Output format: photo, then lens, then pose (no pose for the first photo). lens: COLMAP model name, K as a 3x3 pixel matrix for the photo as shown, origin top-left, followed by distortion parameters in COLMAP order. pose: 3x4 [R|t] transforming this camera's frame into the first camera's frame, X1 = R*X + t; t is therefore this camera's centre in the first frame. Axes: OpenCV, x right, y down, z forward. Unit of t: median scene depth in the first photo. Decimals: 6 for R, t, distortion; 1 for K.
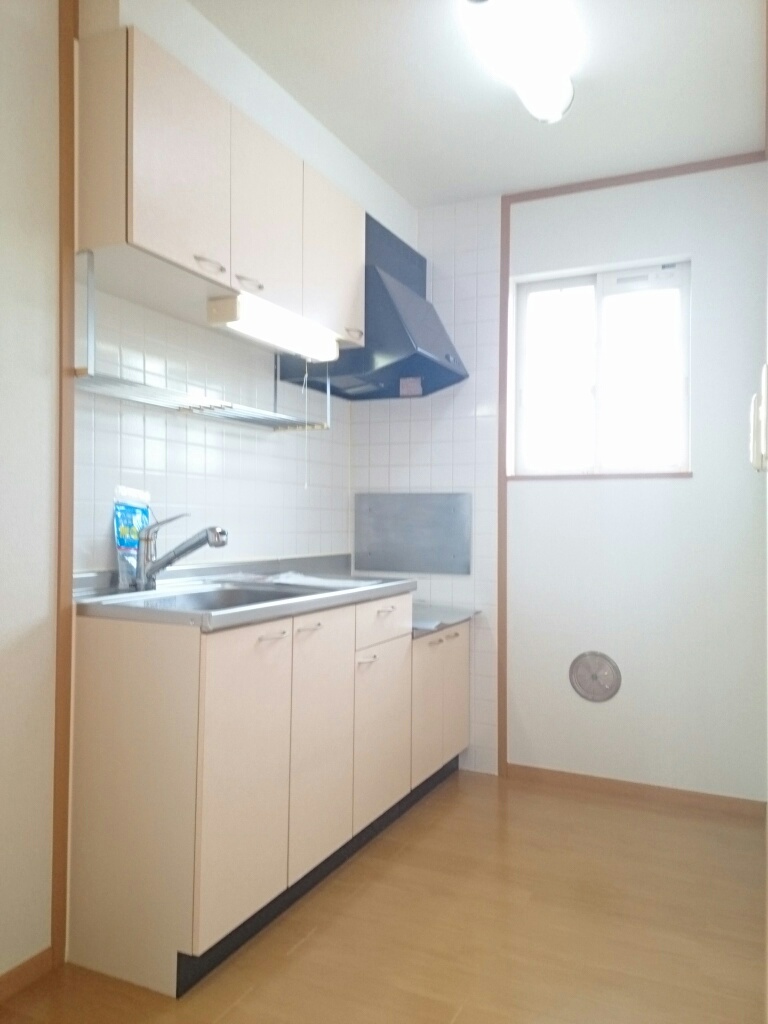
lens RADIAL K [[820.4, 0, 379.9], [0, 820.4, 518.8], [0, 0, 1]] dist [0.040106, 0.001443]
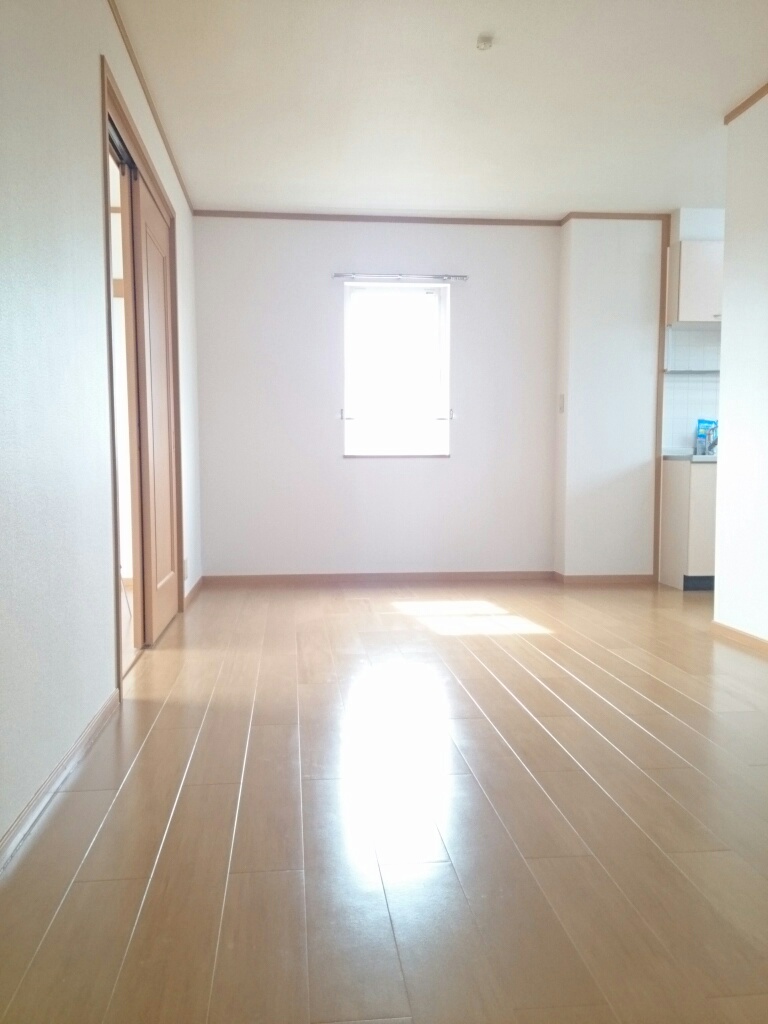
lens RADIAL K [[820.4, 0, 381.3], [0, 820.4, 513.5], [0, 0, 1]] dist [0.040106, 0.001443]
pose [[0.530025, 0.045425, -0.846765, 1.474687], [0.009239, 0.998196, 0.059331, 0.124043], [0.847932, -0.039270, 0.528649, -1.261518]]
